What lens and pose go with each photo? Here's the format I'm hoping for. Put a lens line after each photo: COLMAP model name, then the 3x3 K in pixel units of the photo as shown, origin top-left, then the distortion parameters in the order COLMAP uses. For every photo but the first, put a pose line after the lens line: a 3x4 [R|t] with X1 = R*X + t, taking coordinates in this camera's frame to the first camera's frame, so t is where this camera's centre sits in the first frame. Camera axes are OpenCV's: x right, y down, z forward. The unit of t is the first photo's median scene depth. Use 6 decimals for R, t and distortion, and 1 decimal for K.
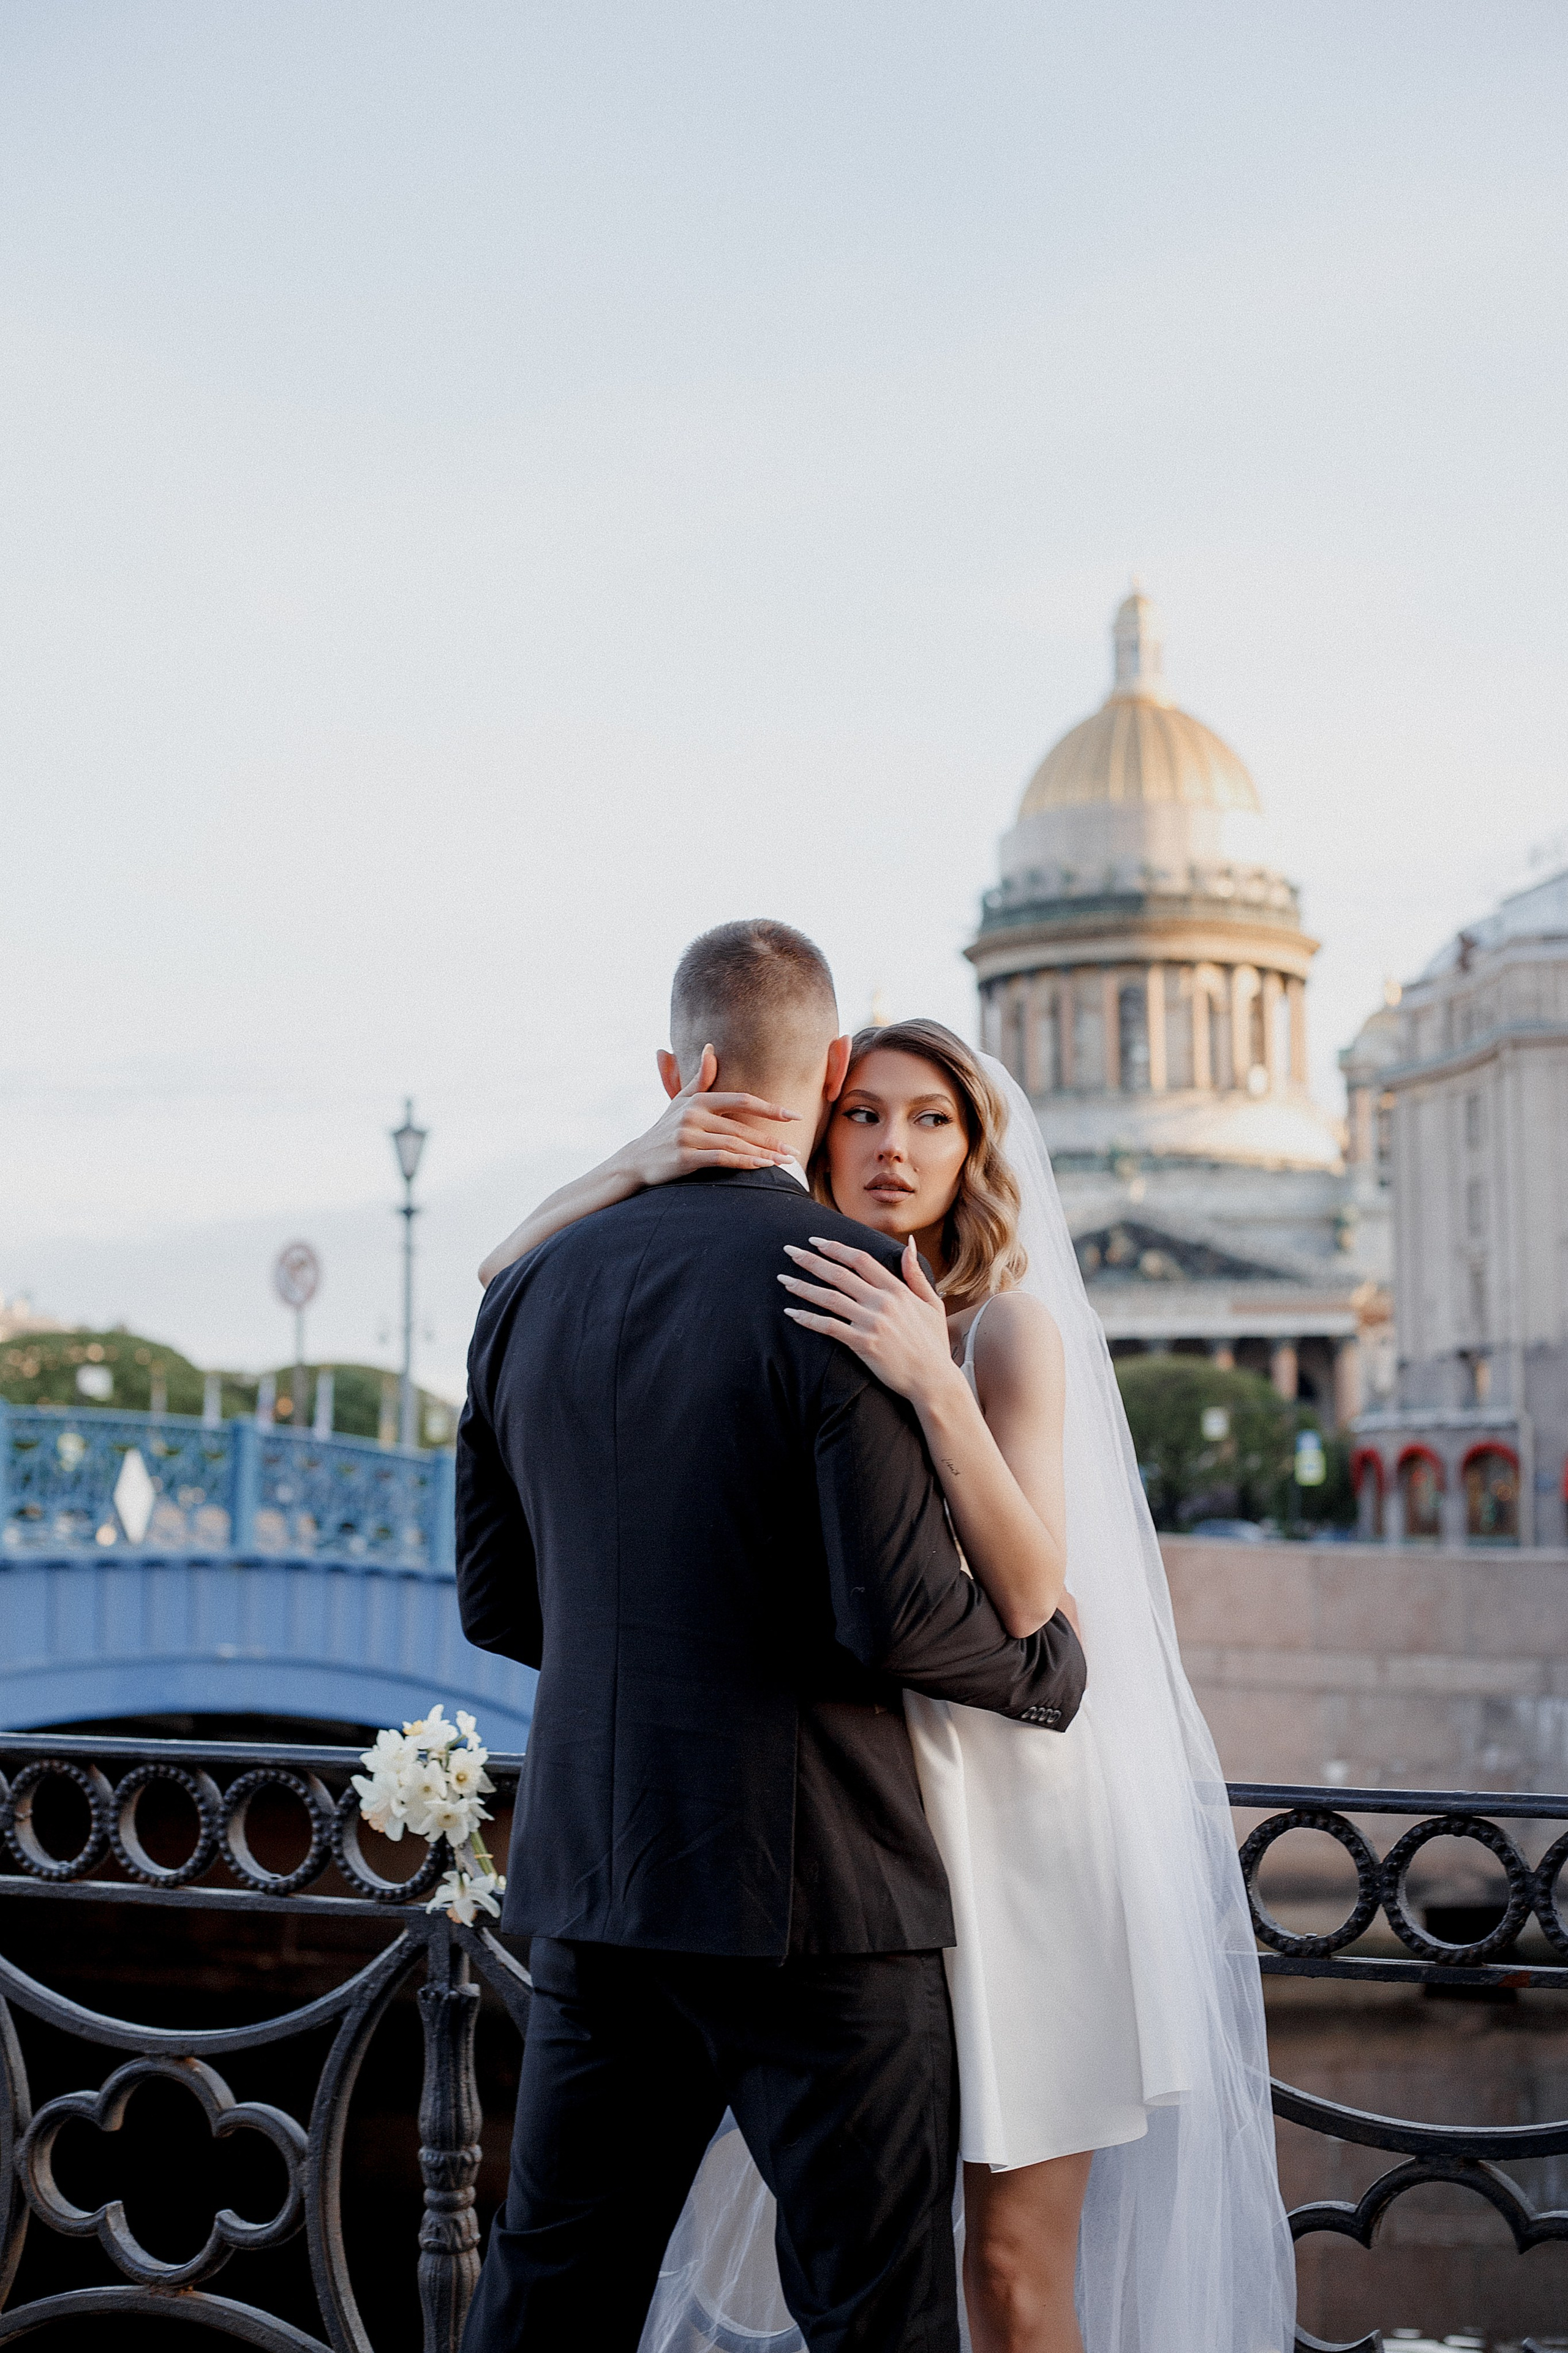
lens RADIAL K [[3550.5, 0, 790.5], [0, 3550.5, 1177.6], [0, 0, 1]] dist [-0.080671, -0.079400]
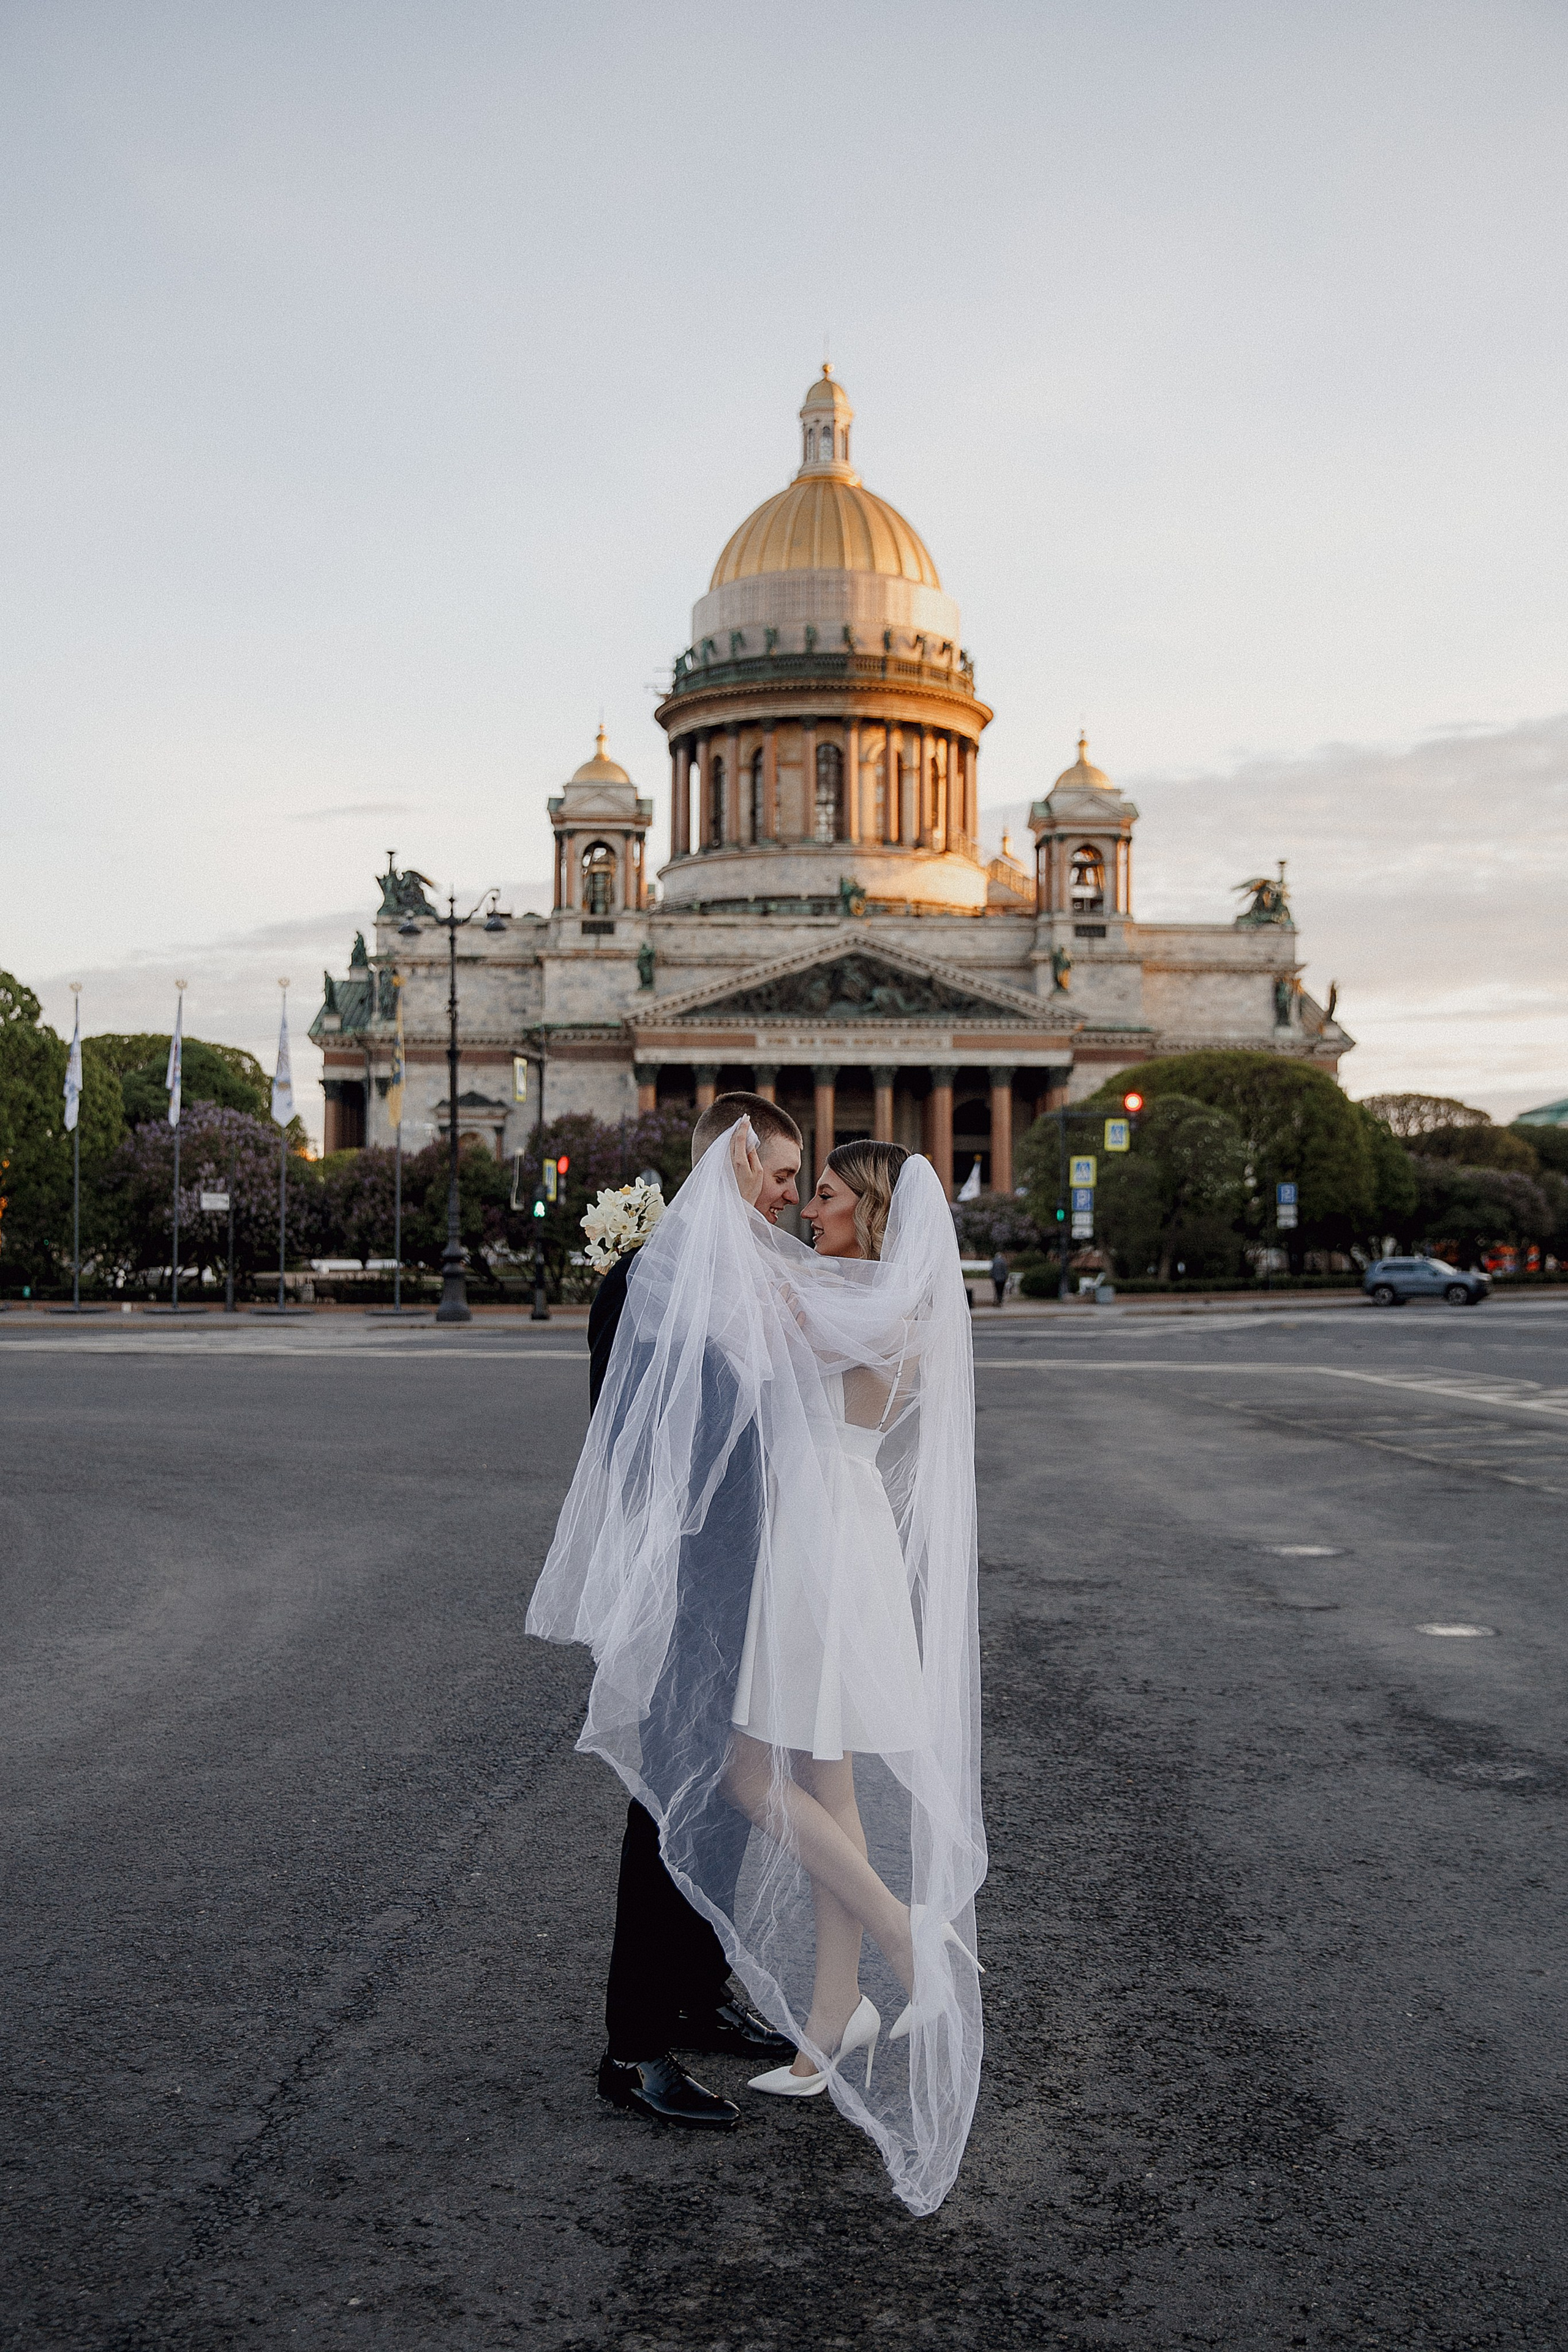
lens RADIAL K [[2421.2, 0, 780.1], [0, 2421.2, 1202.6], [0, 0, 1]] dist [-0.018201, 0.086062]
pose [[0.980193, 0.009786, 0.197805, -0.061426], [-0.026063, 0.996466, 0.079850, 0.026014], [-0.196325, -0.083424, 0.976984, 0.280497]]
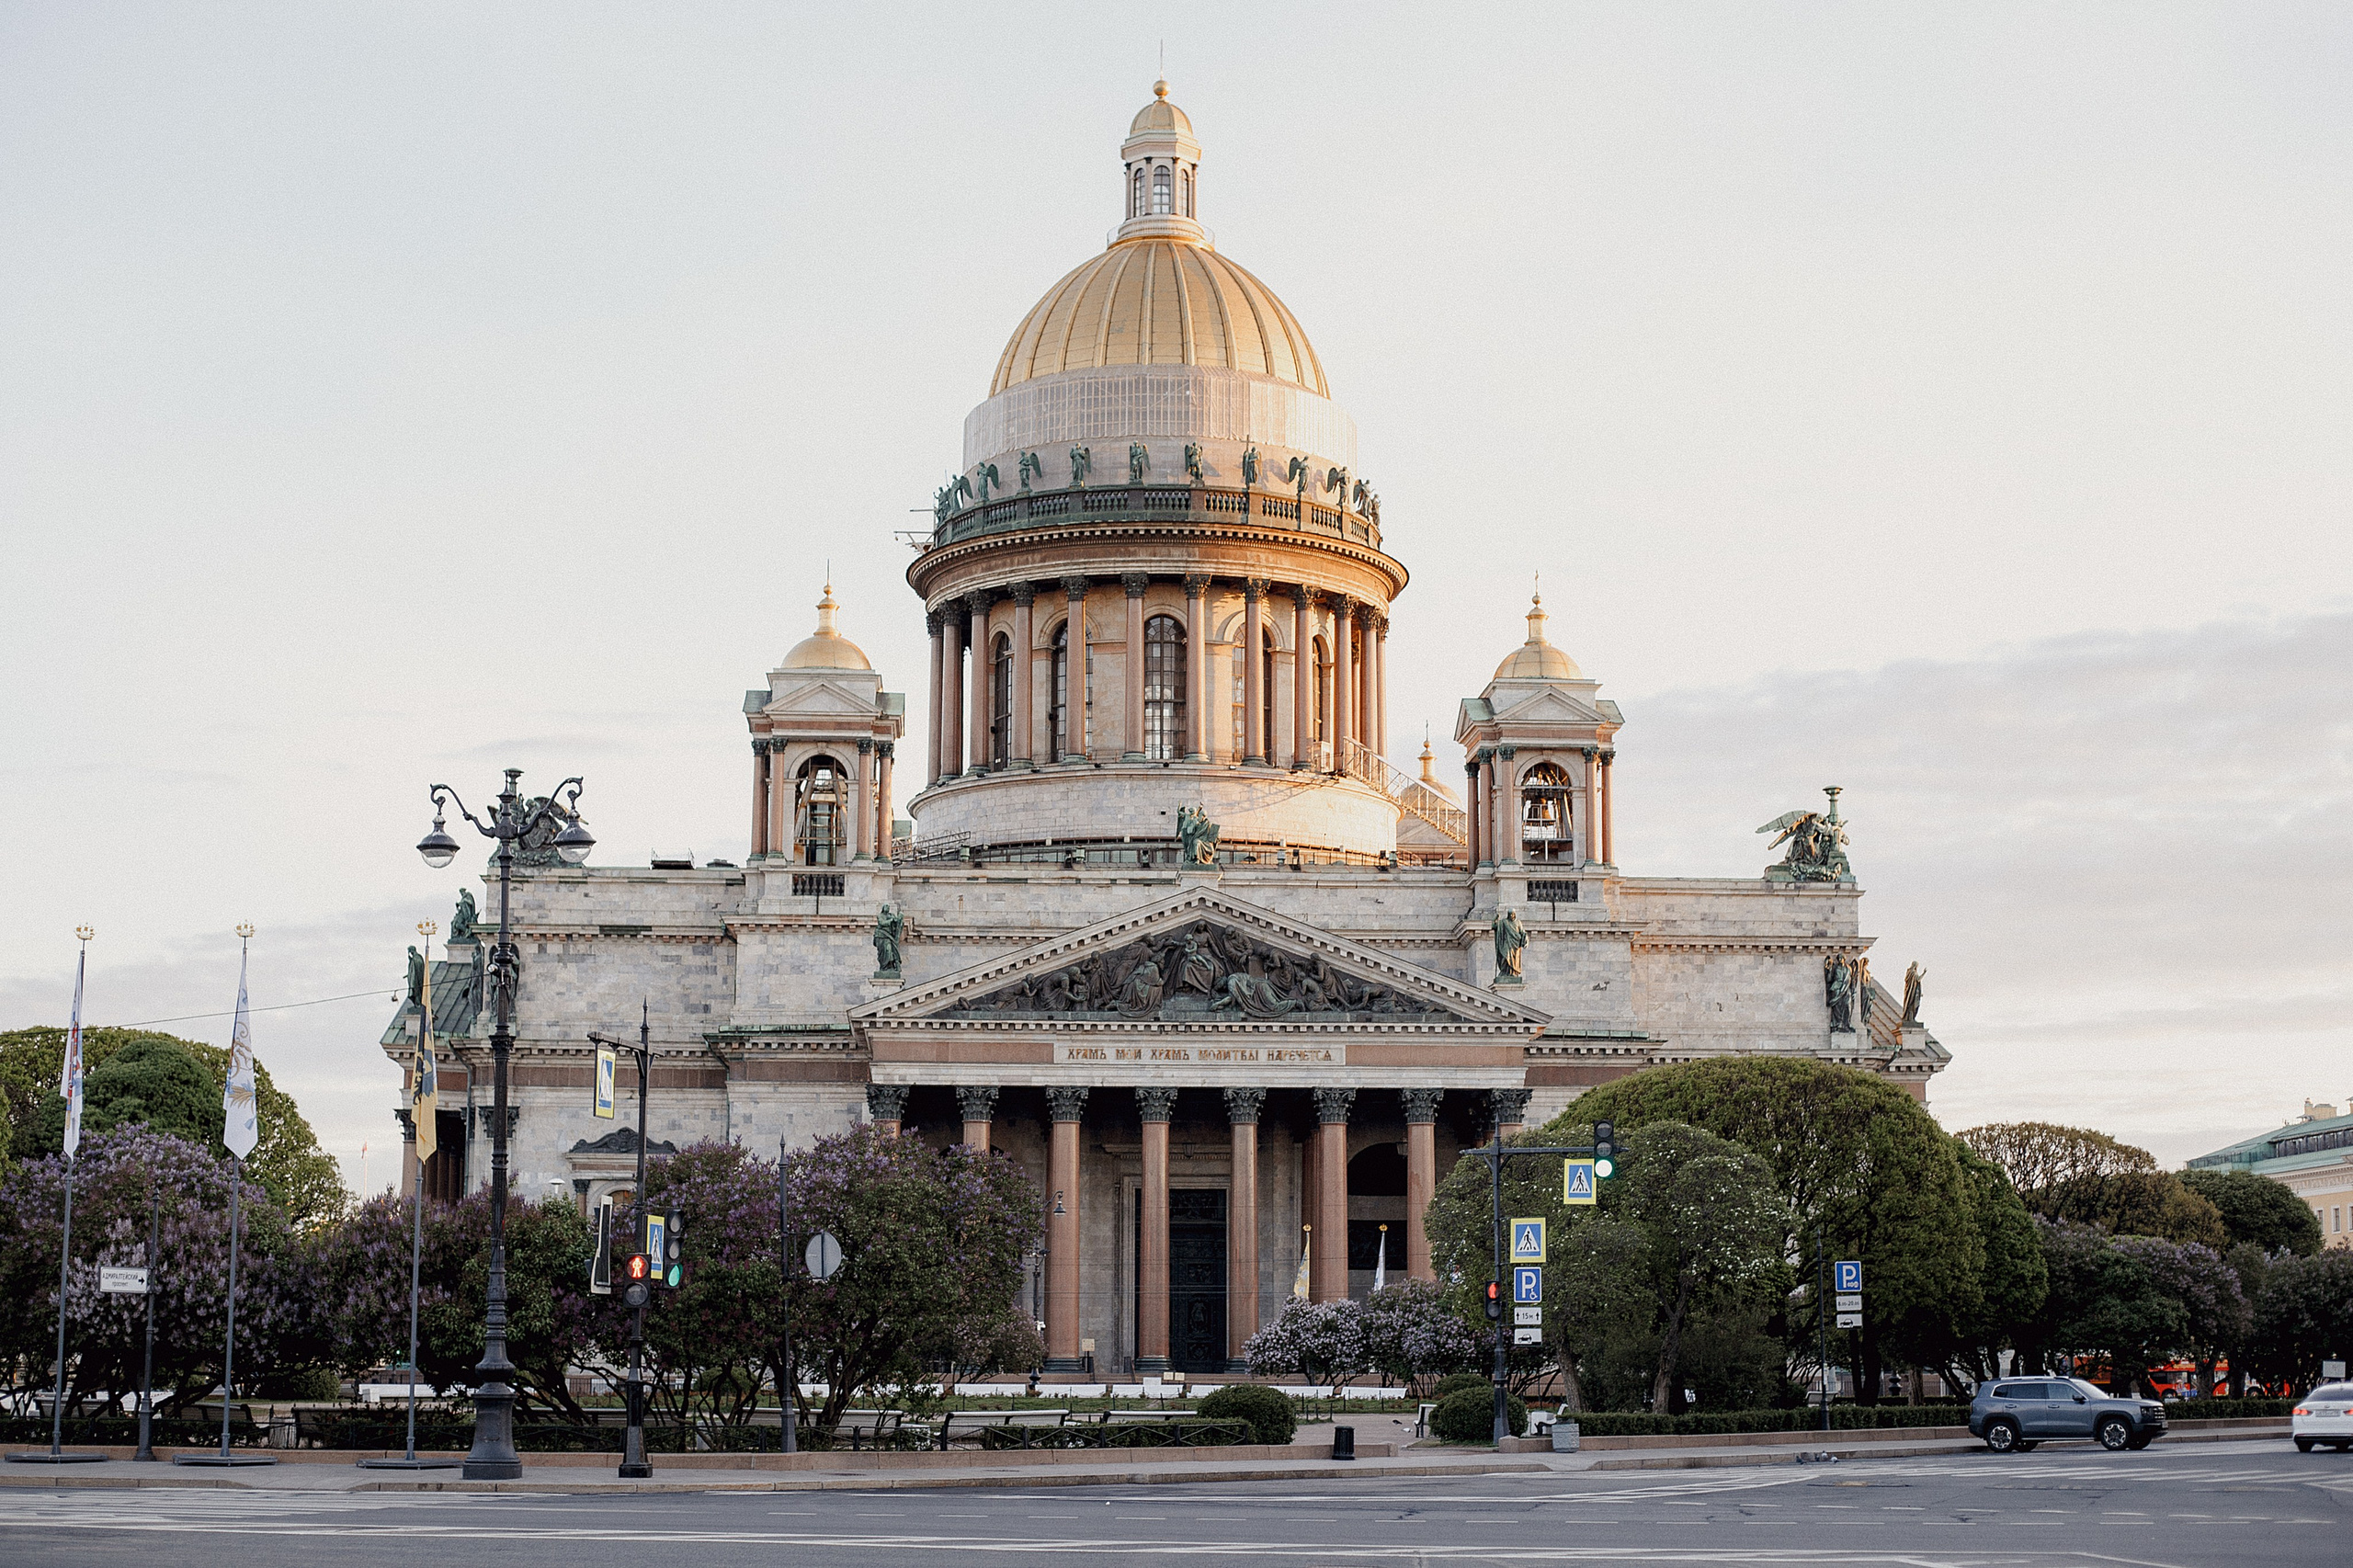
lens RADIAL K [[3550.7, 0, 1166.7], [0, 3550.7, 783.4], [0, 0, 1]] dist [-0.080671, -0.079400]
pose [[0.976934, 0.040361, 0.209694, -0.054504], [-0.027065, 0.997460, -0.065893, 0.028011], [-0.211821, 0.058698, 0.975544, 0.295216]]
